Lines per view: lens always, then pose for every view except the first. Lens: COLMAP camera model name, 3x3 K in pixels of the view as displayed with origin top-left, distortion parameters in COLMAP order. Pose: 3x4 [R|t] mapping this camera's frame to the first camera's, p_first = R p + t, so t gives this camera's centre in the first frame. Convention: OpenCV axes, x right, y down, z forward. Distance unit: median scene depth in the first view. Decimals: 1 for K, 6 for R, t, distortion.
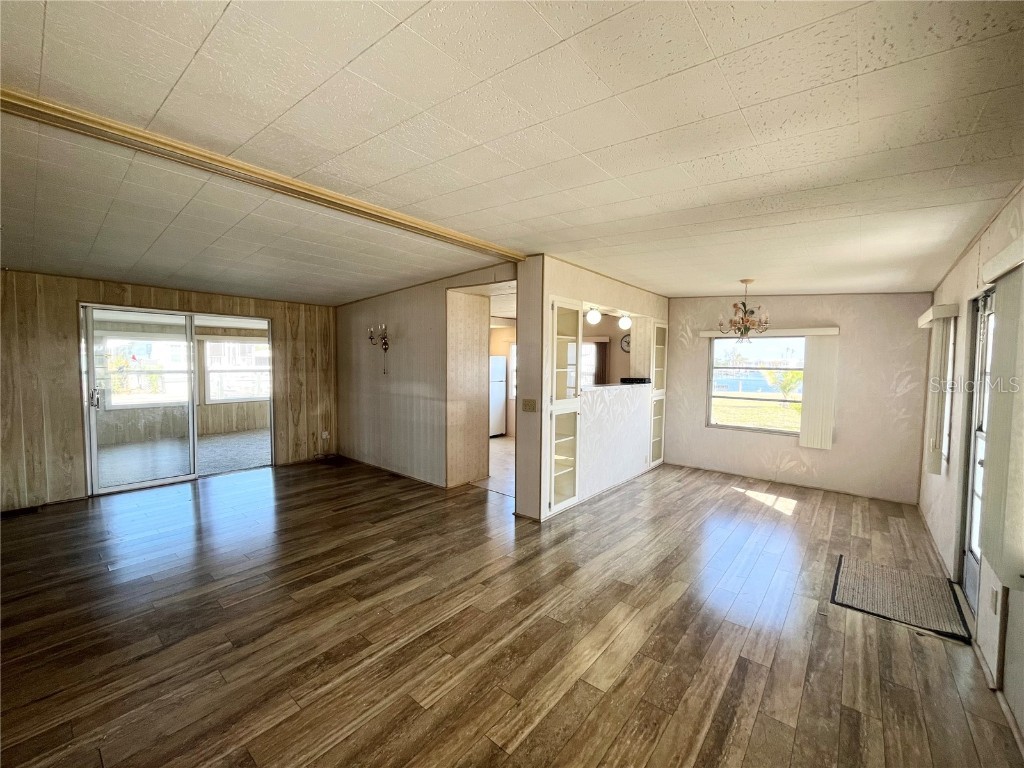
lens RADIAL K [[416.1, 0, 511.0], [0, 416.1, 382.8], [0, 0, 1]] dist [-0.002948, 0.000283]
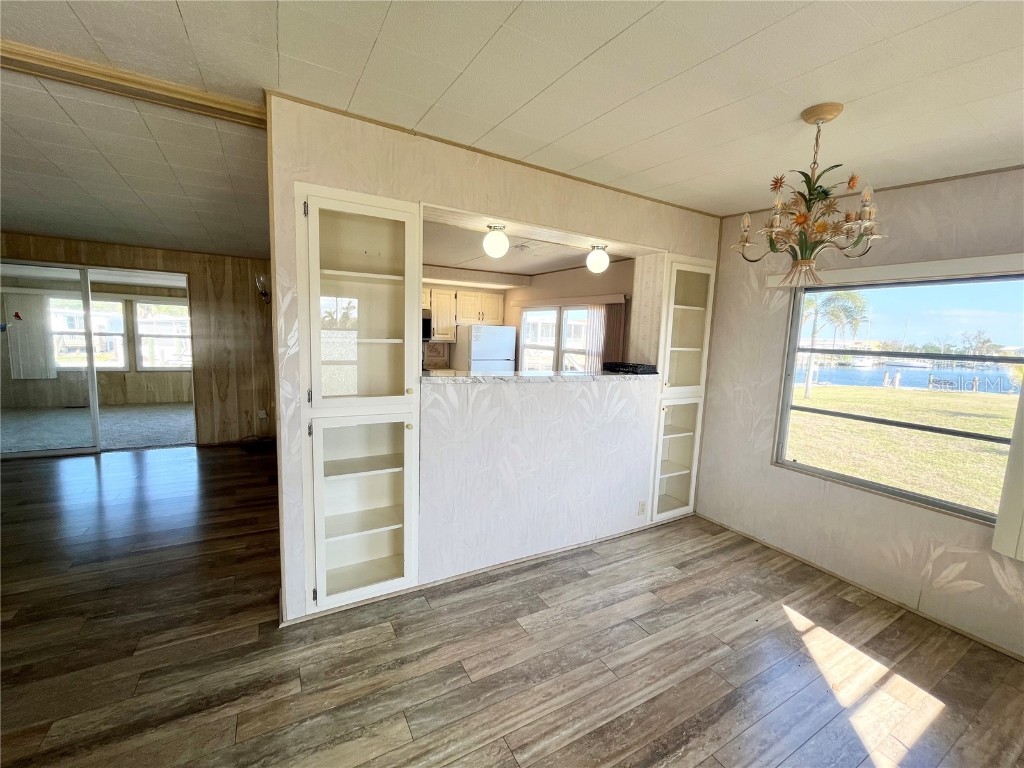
lens RADIAL K [[416.1, 0, 511.0], [0, 416.1, 382.8], [0, 0, 1]] dist [-0.002948, 0.000283]
pose [[0.937675, 0.061483, -0.342031, 0.398365], [-0.042869, 0.997172, 0.061725, -0.015146], [0.344859, -0.043216, 0.937659, 0.486157]]
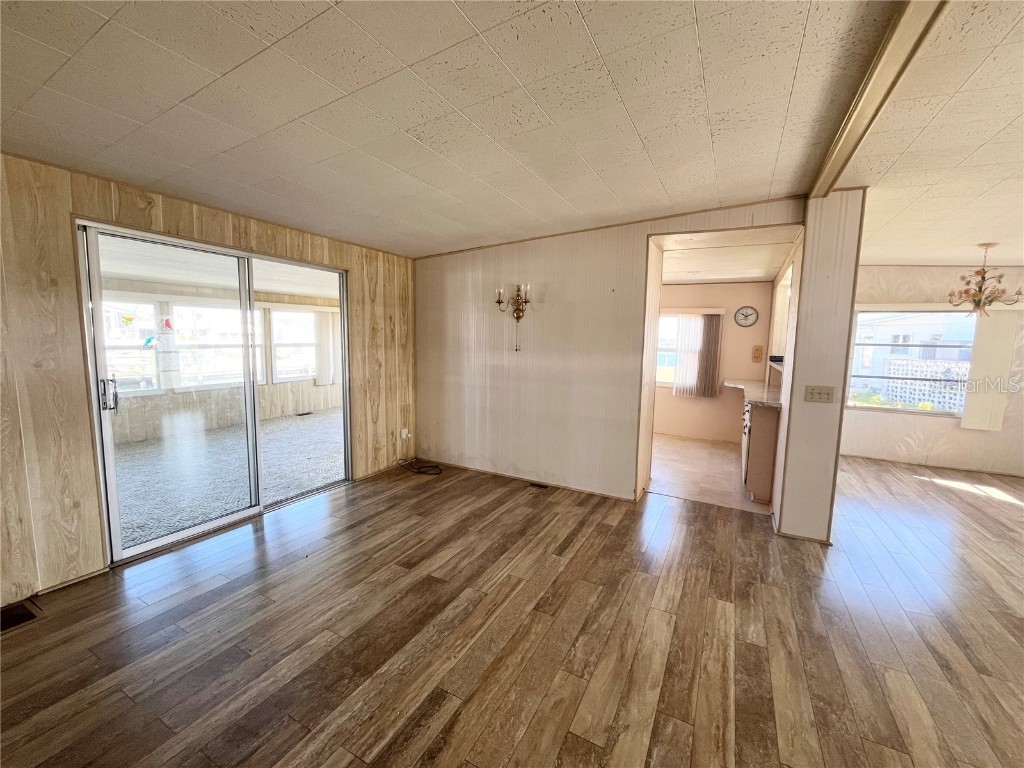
lens RADIAL K [[416.1, 0, 511.0], [0, 416.1, 382.8], [0, 0, 1]] dist [-0.002948, 0.000283]
pose [[0.978560, -0.015142, 0.205403, -0.522779], [0.003034, 0.998245, 0.059134, -0.010148], [-0.205938, -0.057243, 0.976889, 0.302779]]
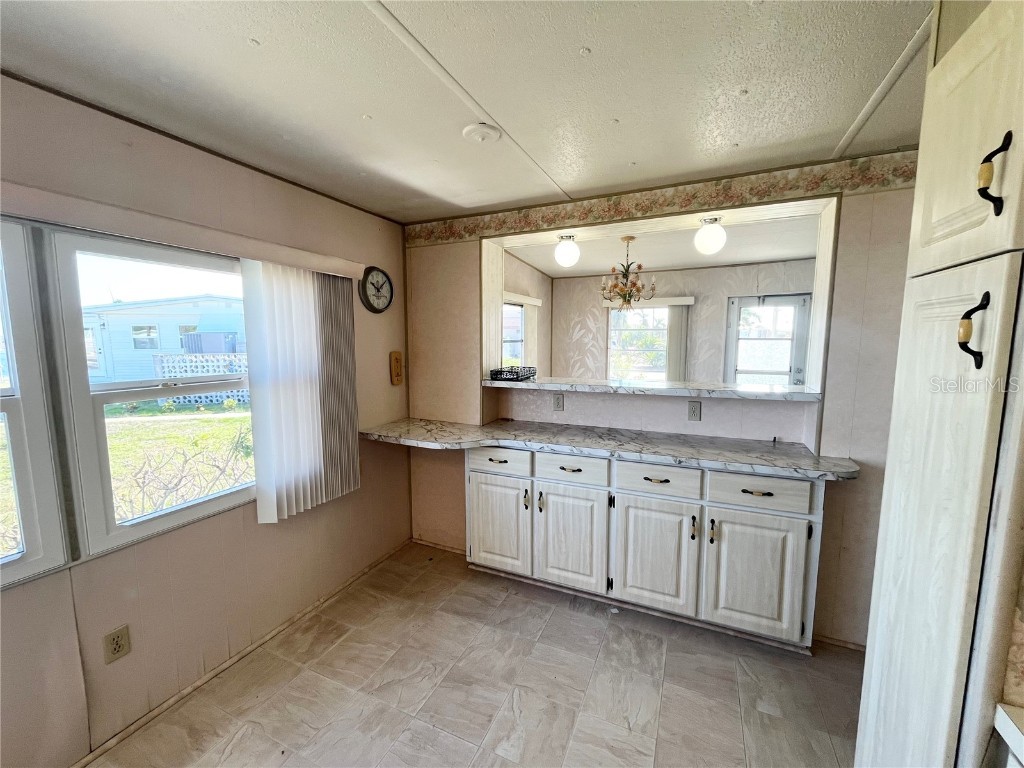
lens RADIAL K [[416.1, 0, 511.0], [0, 416.1, 382.8], [0, 0, 1]] dist [-0.002948, 0.000283]
pose [[-0.269265, -0.118777, 0.955714, -0.201136], [0.051328, 0.989185, 0.137398, -0.071253], [-0.961697, 0.086051, -0.260256, 1.312774]]
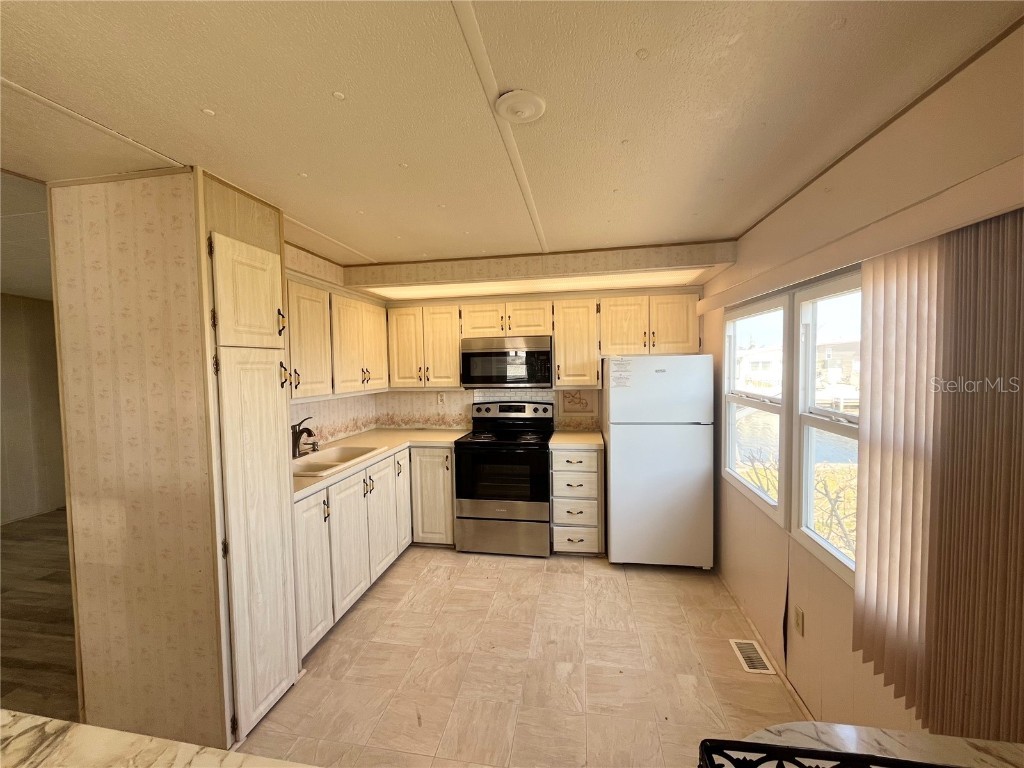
lens RADIAL K [[416.1, 0, 511.0], [0, 416.1, 382.8], [0, 0, 1]] dist [-0.002948, 0.000283]
pose [[0.504663, 0.017176, -0.863145, 0.343473], [-0.022962, 0.999715, 0.006468, -0.062591], [0.863011, 0.016556, 0.504914, 1.112688]]
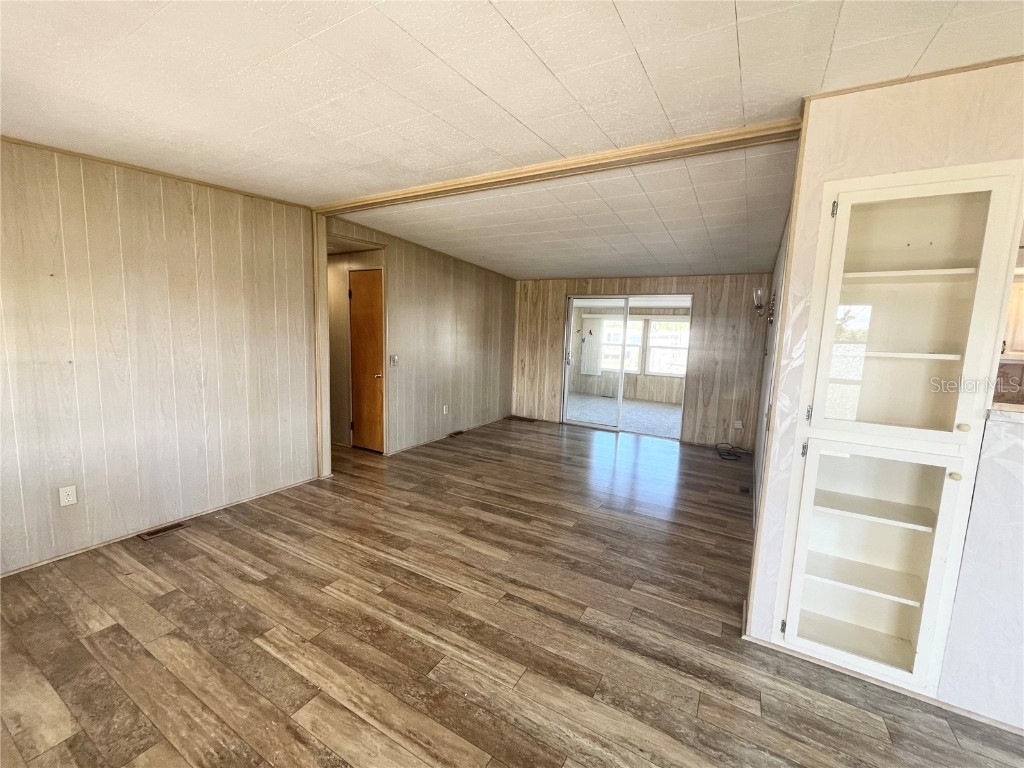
lens RADIAL K [[416.1, 0, 511.0], [0, 416.1, 382.8], [0, 0, 1]] dist [-0.002948, 0.000283]
pose [[0.178077, 0.114905, -0.977285, 0.389560], [-0.084713, 0.991262, 0.101112, -0.010839], [0.980363, 0.064783, 0.186254, 0.465226]]
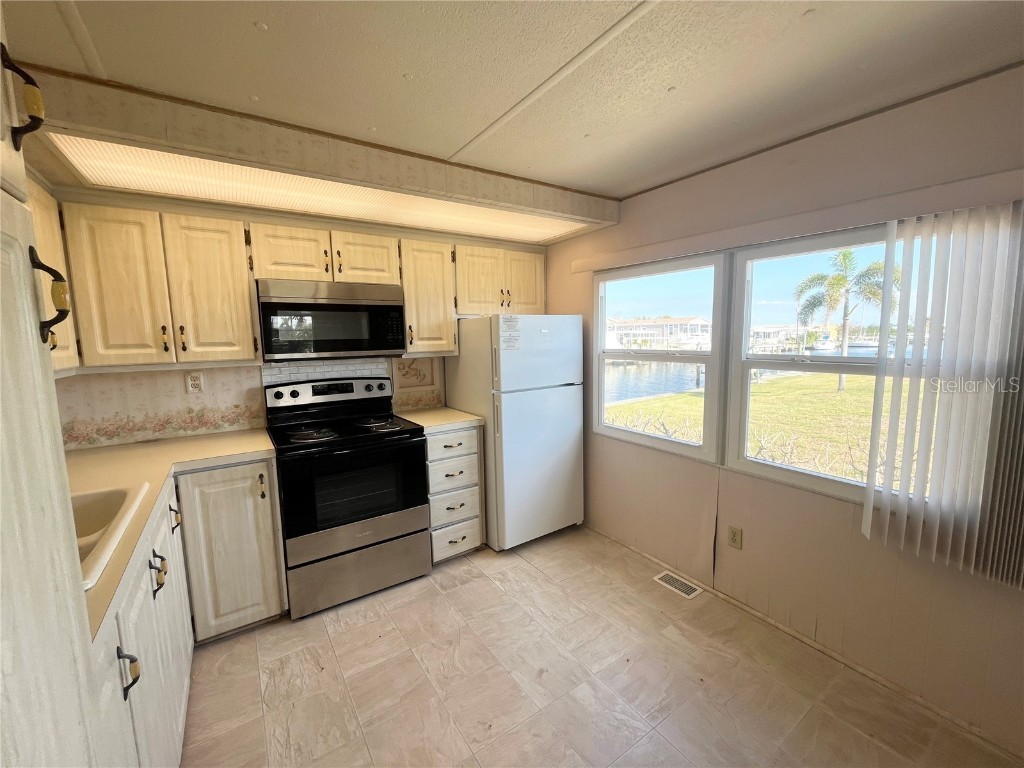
lens RADIAL K [[416.1, 0, 511.0], [0, 416.1, 382.8], [0, 0, 1]] dist [-0.002948, 0.000283]
pose [[0.961296, -0.001799, -0.275512, 0.045266], [0.017670, 0.998323, 0.055133, -0.042958], [0.274951, -0.057867, 0.959715, 1.051108]]
